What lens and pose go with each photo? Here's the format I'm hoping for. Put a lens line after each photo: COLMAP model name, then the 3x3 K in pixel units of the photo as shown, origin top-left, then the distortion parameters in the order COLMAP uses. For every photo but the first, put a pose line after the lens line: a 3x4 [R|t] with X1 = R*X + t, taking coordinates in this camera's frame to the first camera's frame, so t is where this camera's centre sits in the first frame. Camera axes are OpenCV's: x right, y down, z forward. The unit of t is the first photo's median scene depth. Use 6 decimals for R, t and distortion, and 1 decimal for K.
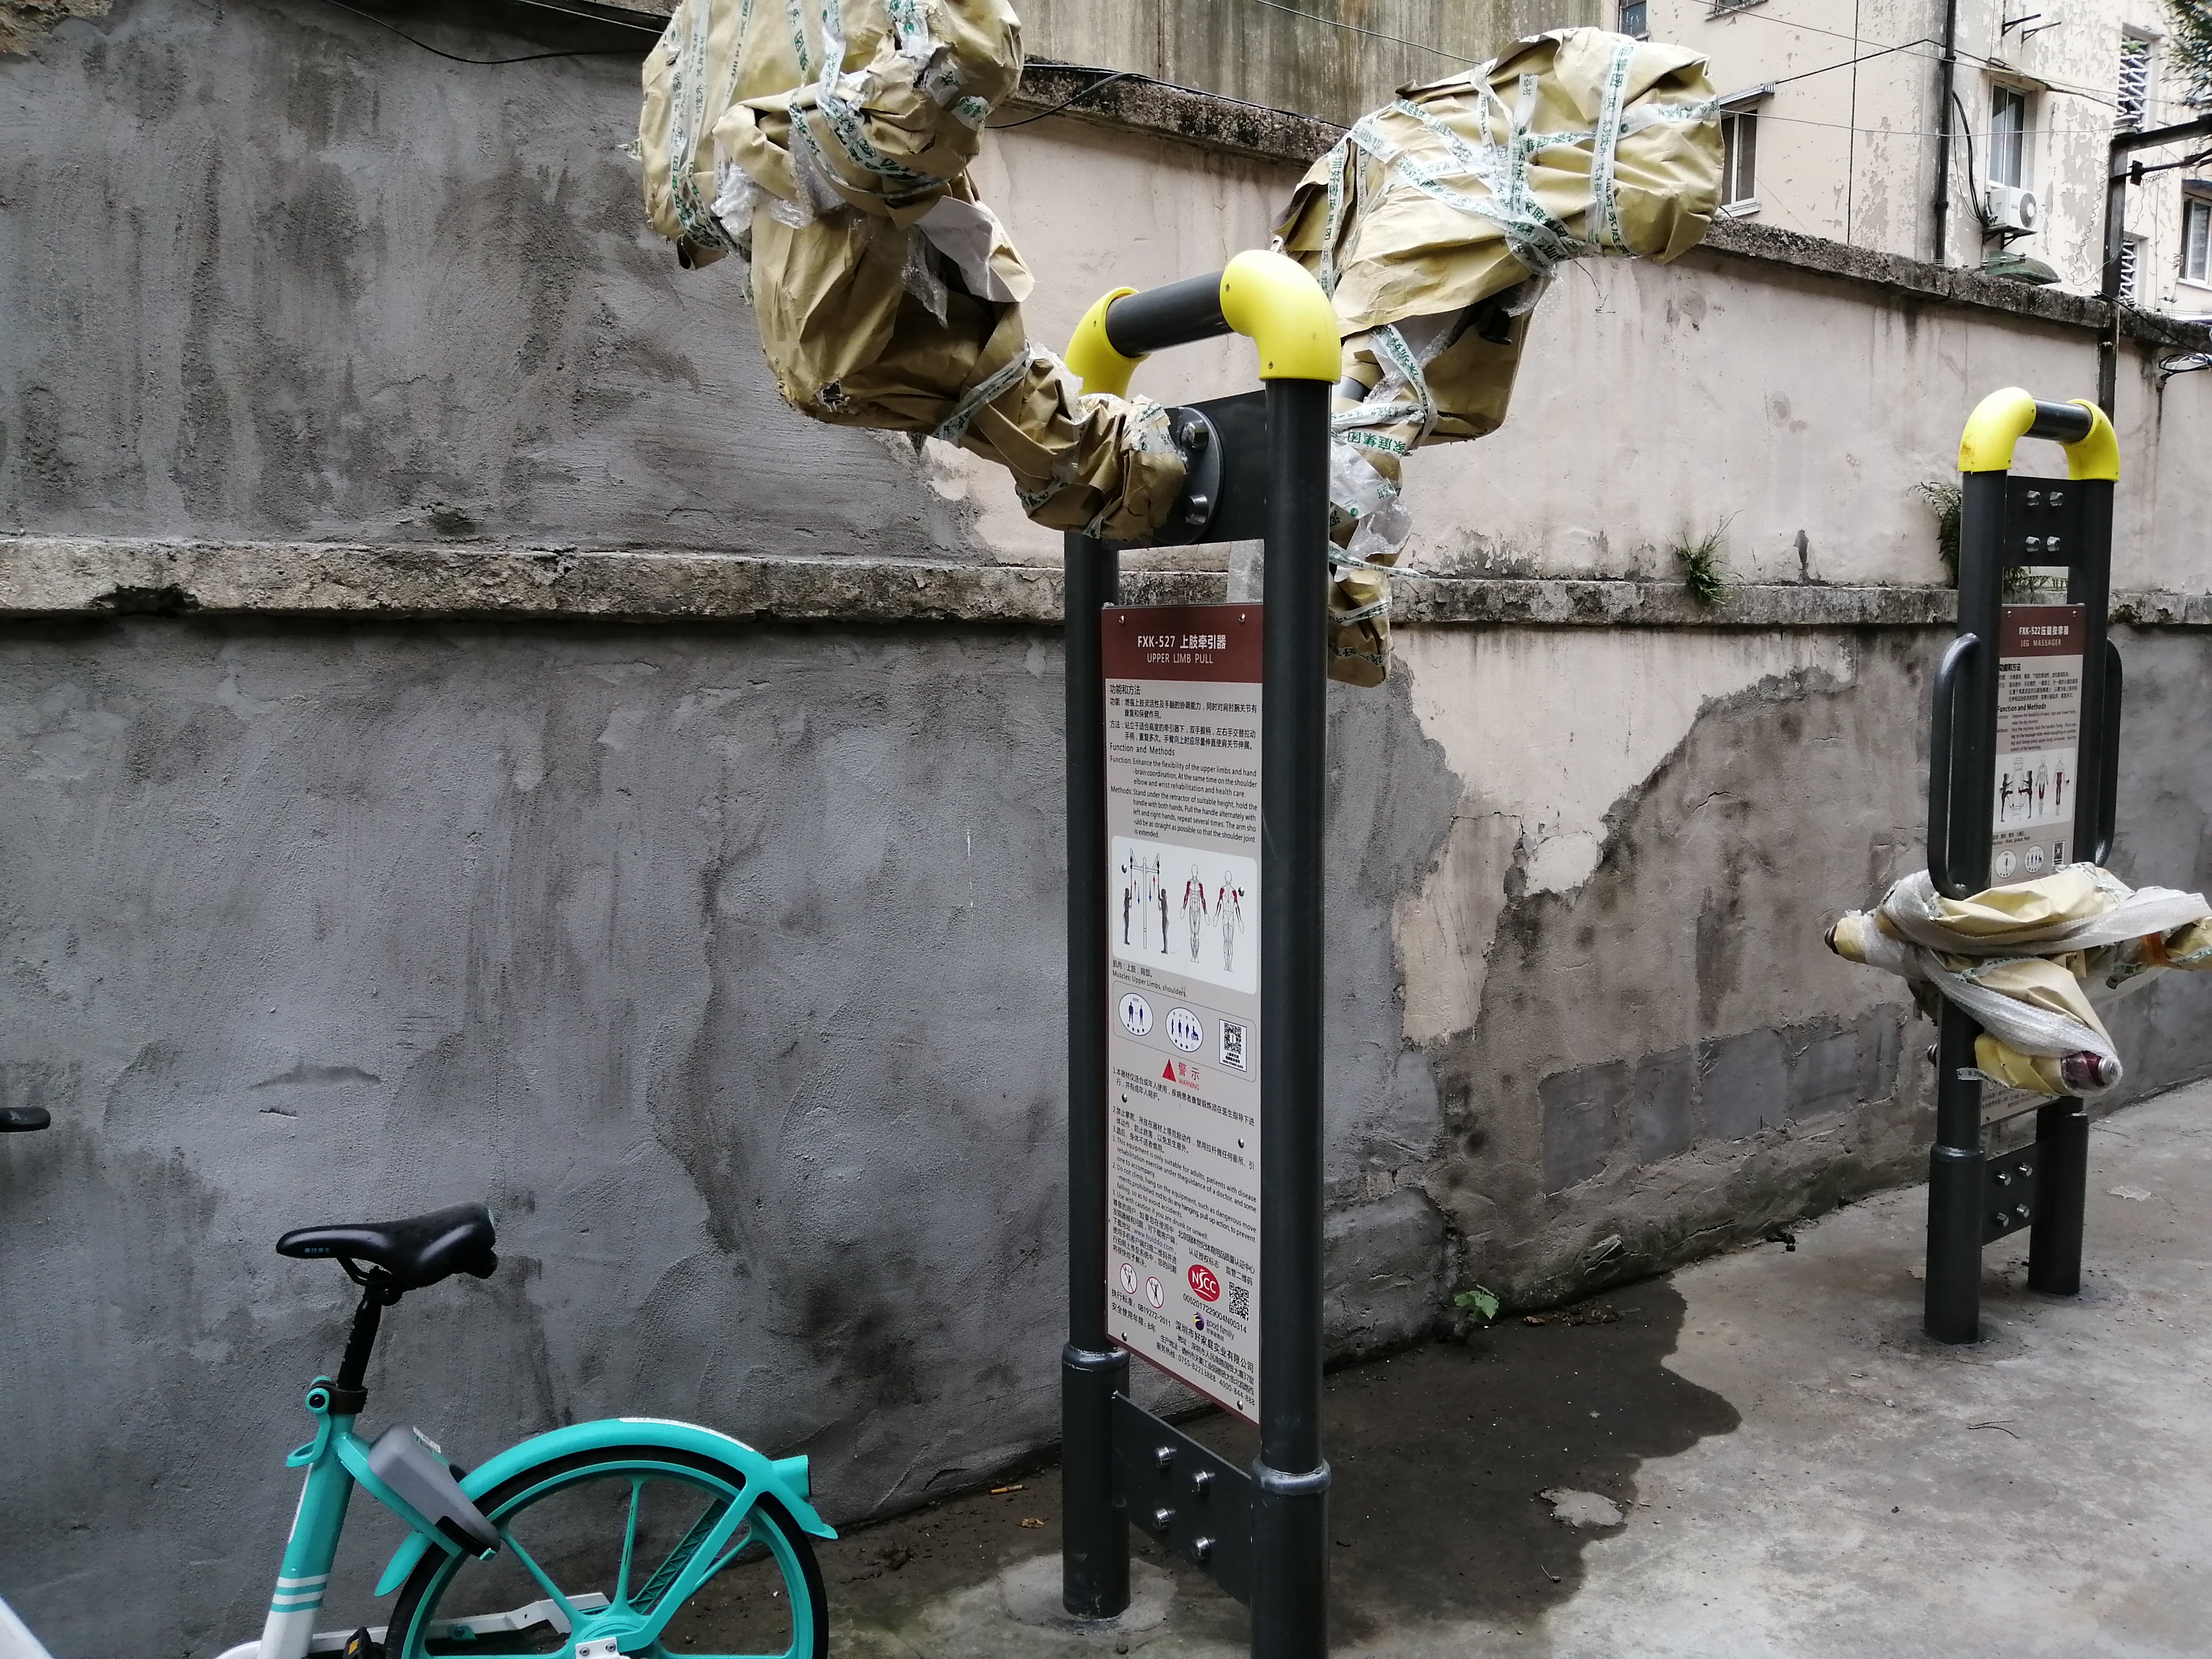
lens RADIAL K [[1683.4, 0, 1106.0], [0, 1683.4, 829.5], [0, 0, 1]] dist [0.100062, -0.163019]
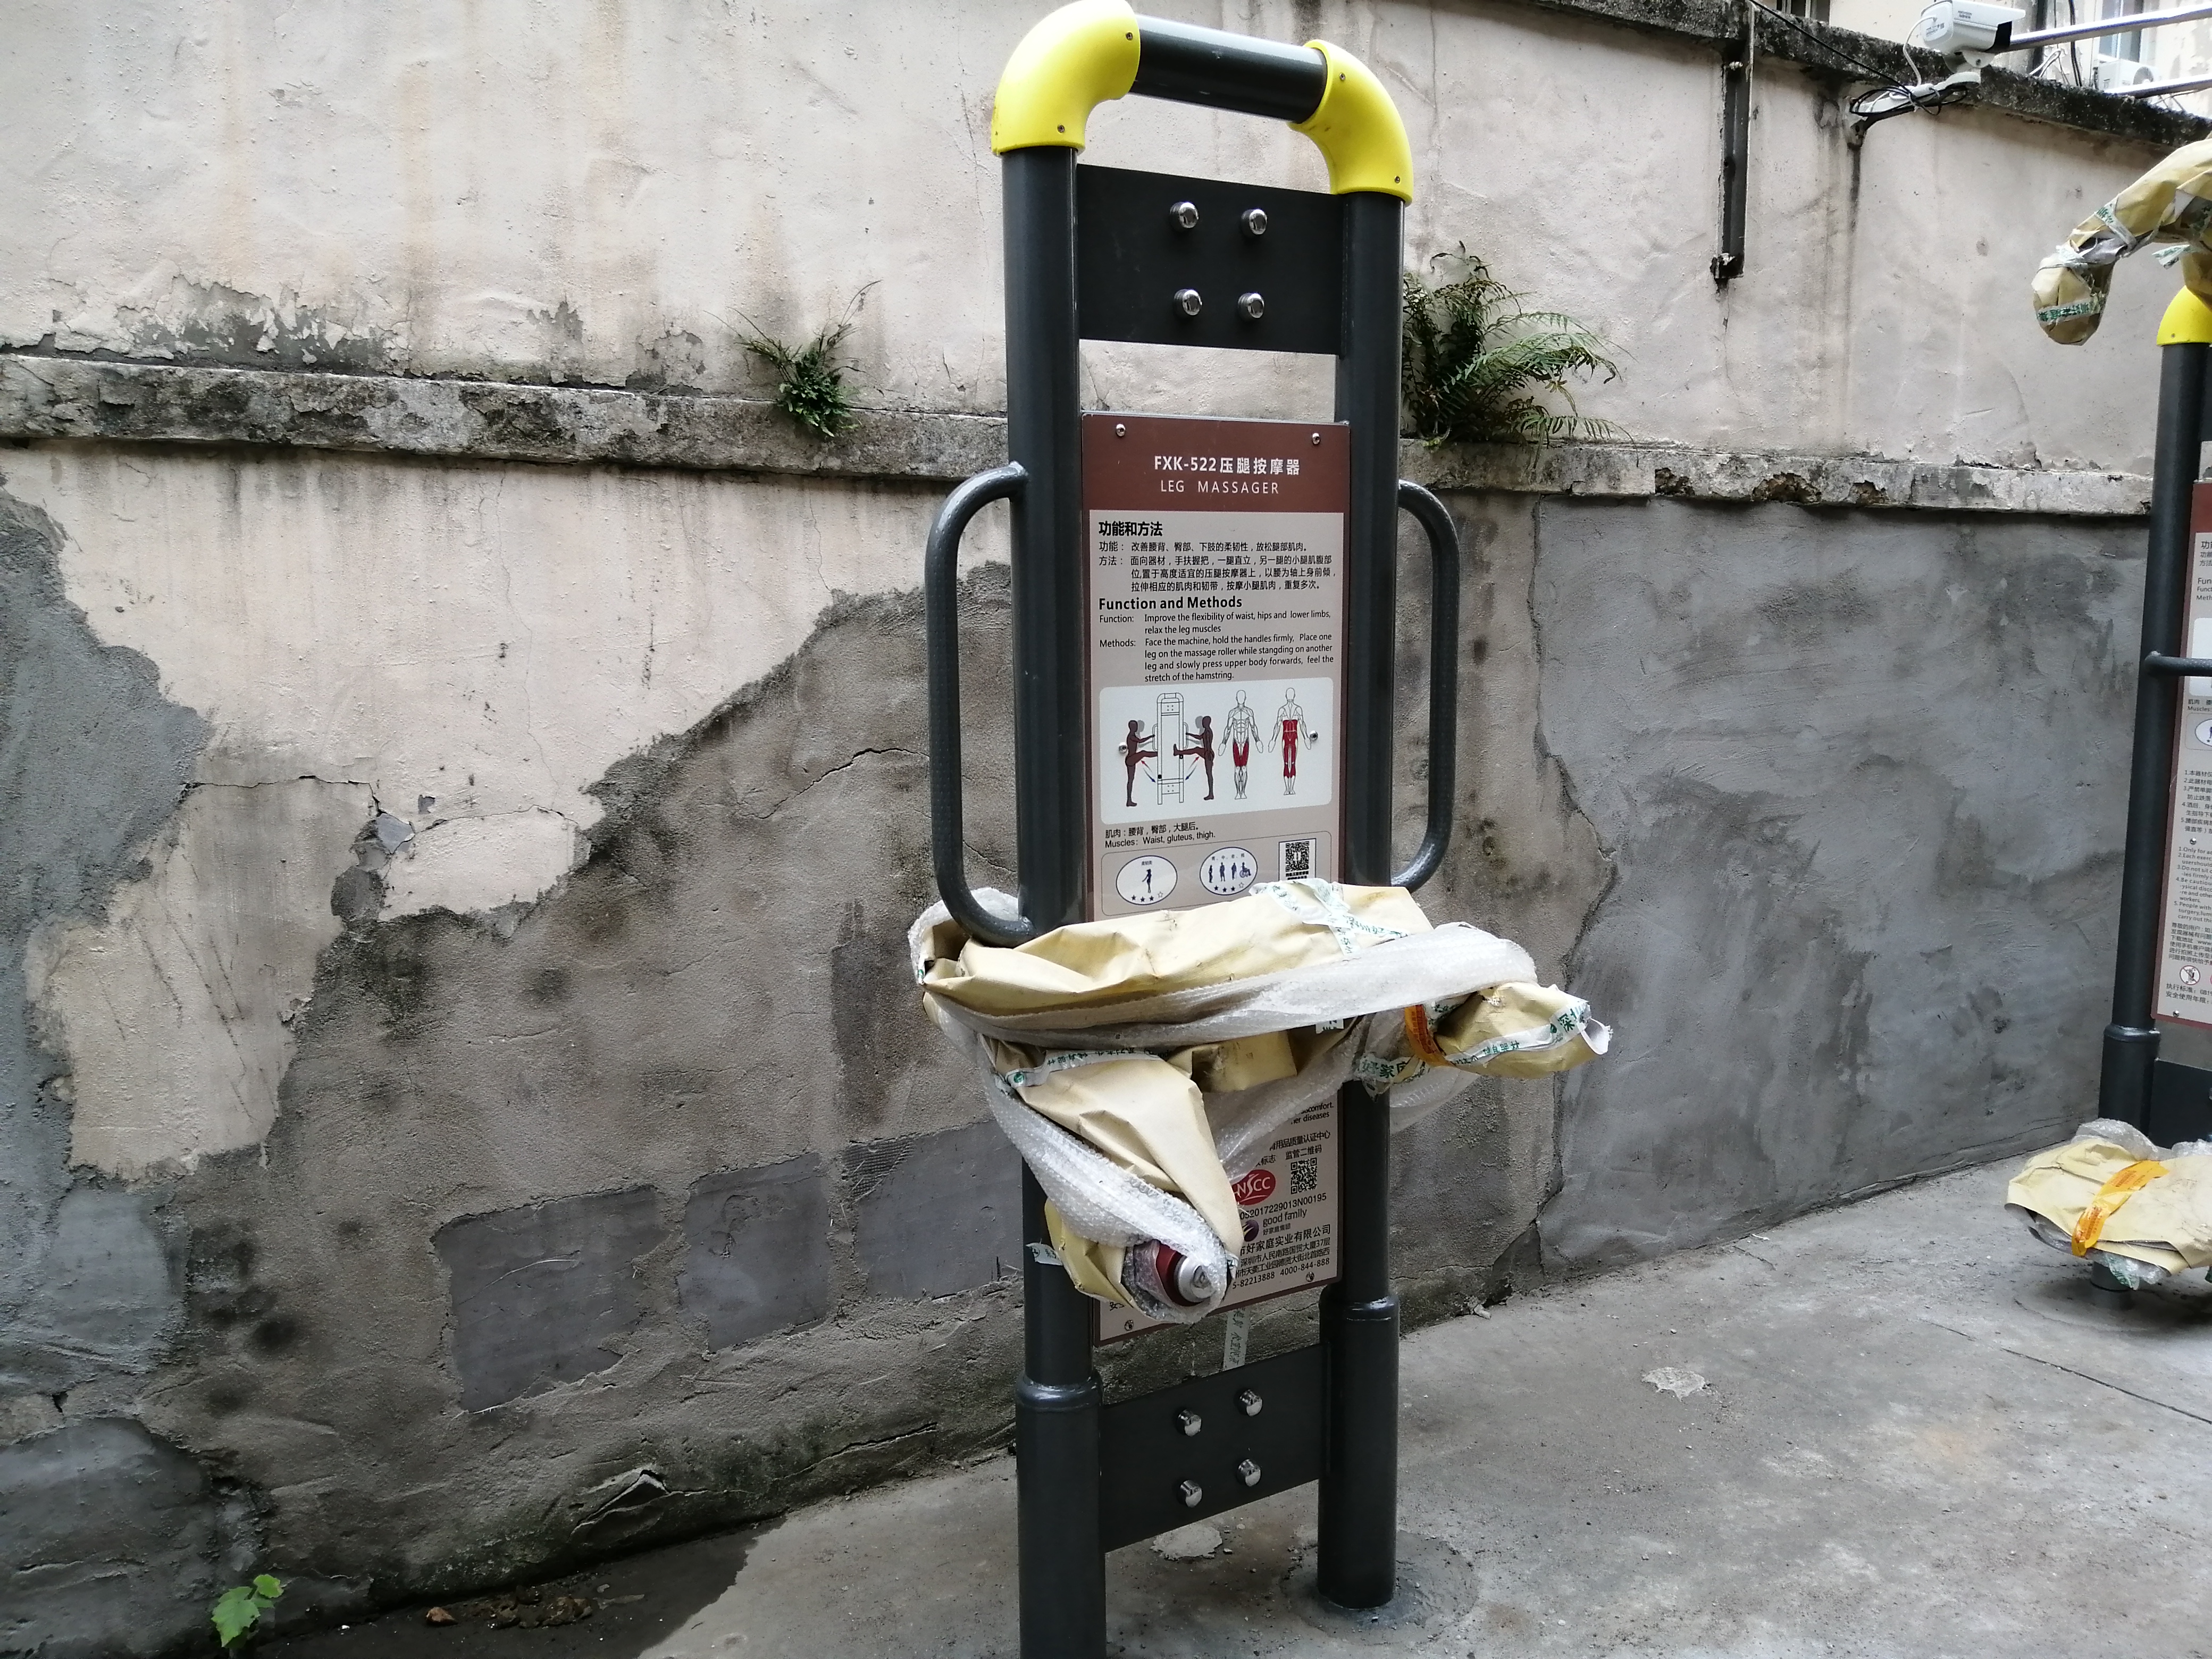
lens RADIAL K [[1683.4, 0, 1106.0], [0, 1683.4, 829.5], [0, 0, 1]] dist [0.100062, -0.163019]
pose [[0.996181, 0.015568, -0.085912, 0.535865], [-0.013137, 0.999499, 0.028790, -0.012054], [0.086317, -0.027552, 0.995887, 0.423487]]
